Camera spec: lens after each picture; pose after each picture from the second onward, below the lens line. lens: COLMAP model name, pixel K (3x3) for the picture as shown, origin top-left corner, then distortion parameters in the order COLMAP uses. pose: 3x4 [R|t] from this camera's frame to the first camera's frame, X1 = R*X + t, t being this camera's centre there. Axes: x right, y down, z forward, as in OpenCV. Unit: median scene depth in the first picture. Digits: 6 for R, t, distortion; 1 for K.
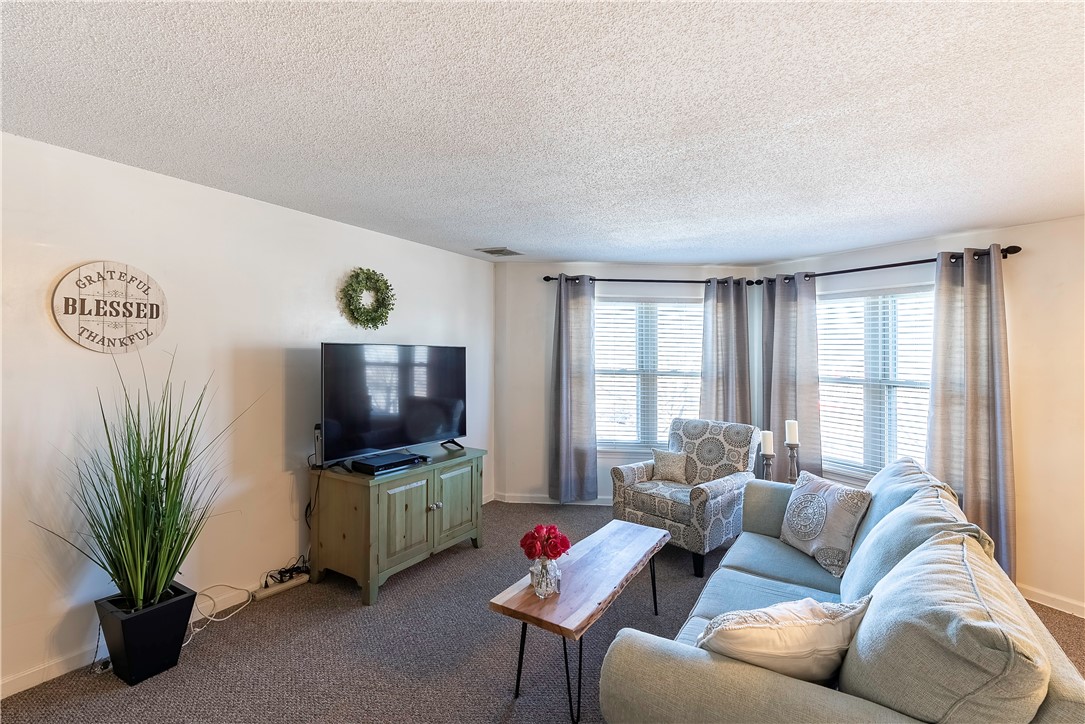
lens RADIAL K [[502.8, 0, 545.7], [0, 502.8, 345.9], [0, 0, 1]] dist [-0.016640, 0.003326]
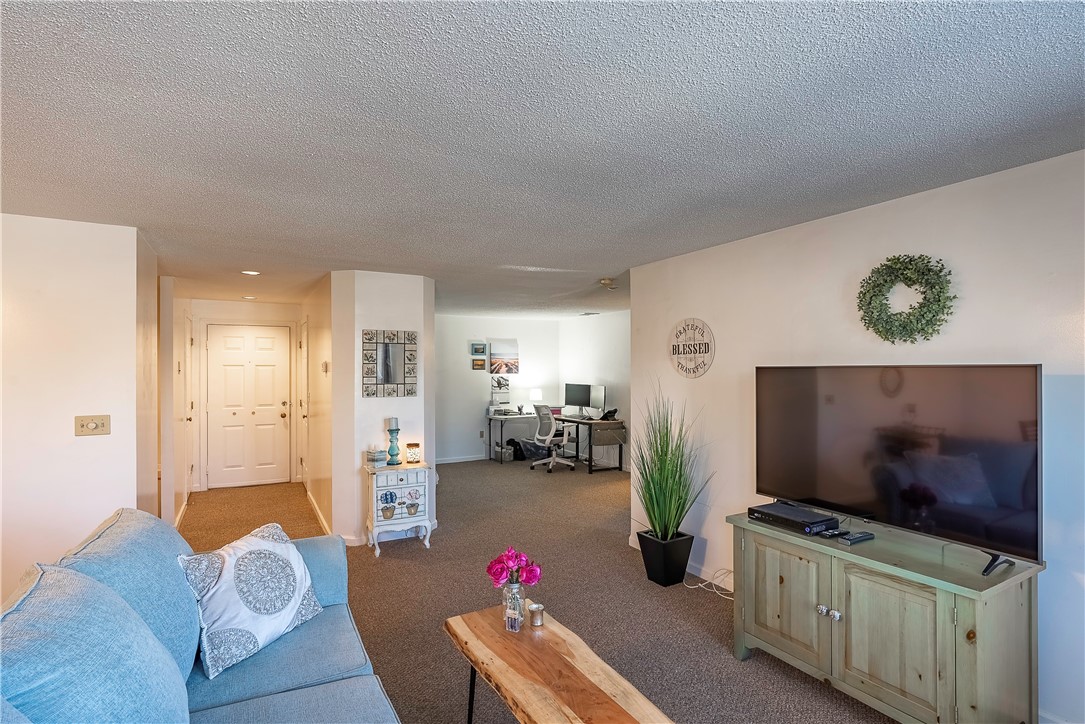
lens RADIAL K [[523.4, 0, 536.8], [0, 523.4, 367.9], [0, 0, 1]] dist [-0.003534, -0.000496]
pose [[-0.492730, -0.021680, -0.869912, 0.491526], [0.001029, 0.999674, -0.025497, 0.016073], [0.870181, -0.013458, -0.492548, 0.871505]]
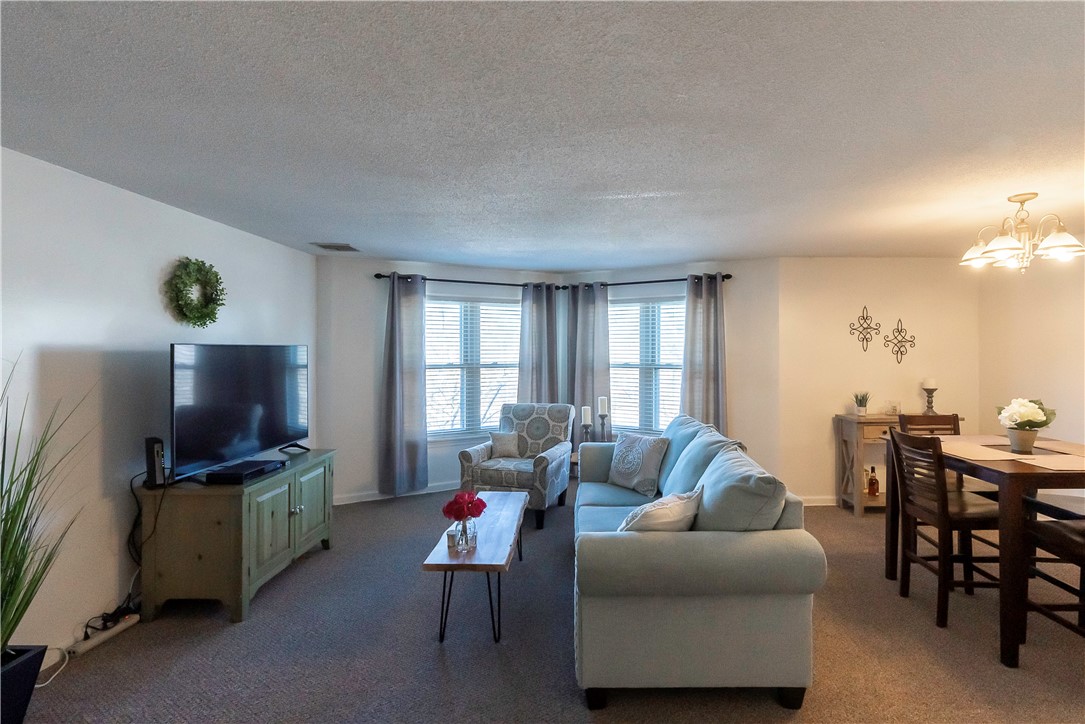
lens RADIAL K [[502.8, 0, 587.4], [0, 502.8, 359.3], [0, 0, 1]] dist [-0.016640, 0.003326]
pose [[0.857199, -0.032387, 0.513967, -0.207897], [0.012728, 0.999048, 0.041726, -0.004902], [-0.514829, -0.029226, 0.856795, -0.102051]]
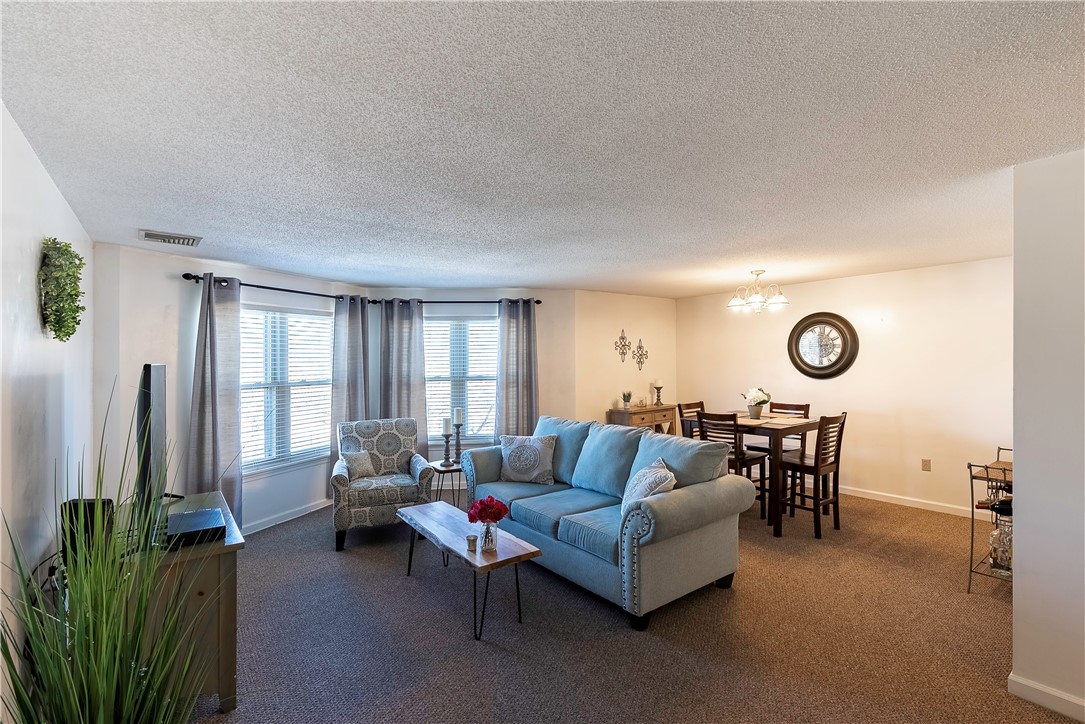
lens RADIAL K [[502.8, 0, 522.8], [0, 502.8, 372.9], [0, 0, 1]] dist [-0.016640, 0.003326]
pose [[0.387901, -0.050513, 0.920316, -0.716563], [0.011441, 0.998684, 0.049993, -0.017806], [-0.921630, -0.008863, 0.387968, 0.270393]]
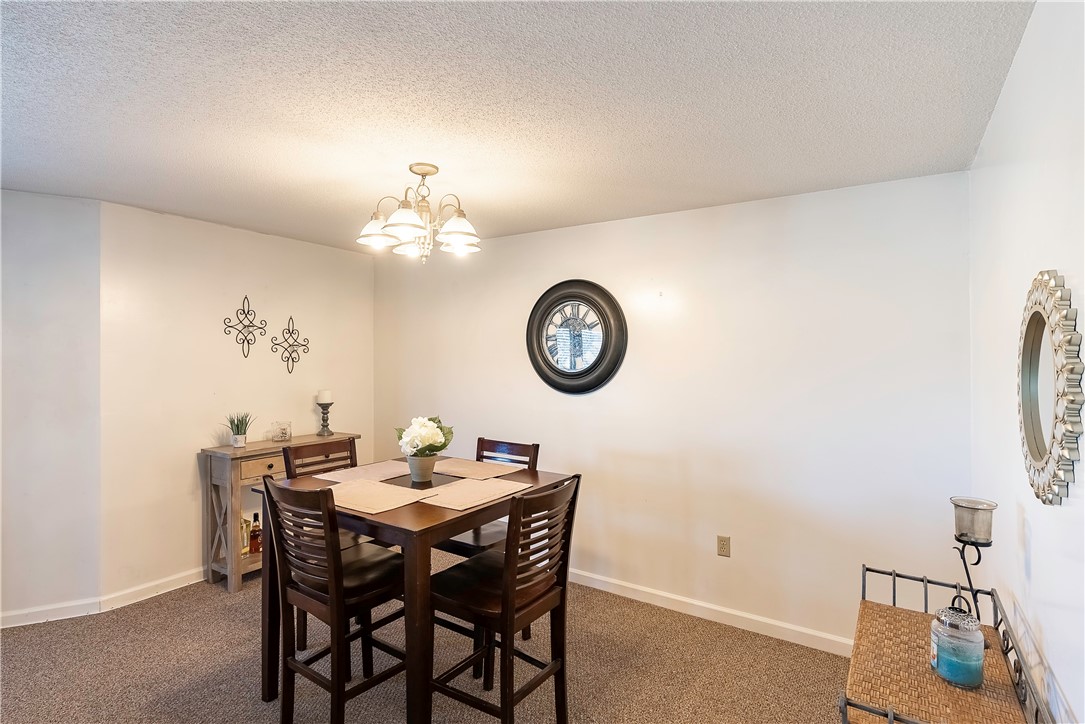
lens RADIAL K [[523.4, 0, 529.1], [0, 523.4, 351.3], [0, 0, 1]] dist [-0.003534, -0.000496]
pose [[0.068254, -0.009857, 0.997619, 0.119814], [-0.020884, 0.999718, 0.011306, 0.003385], [-0.997449, -0.021606, 0.068029, 0.033877]]
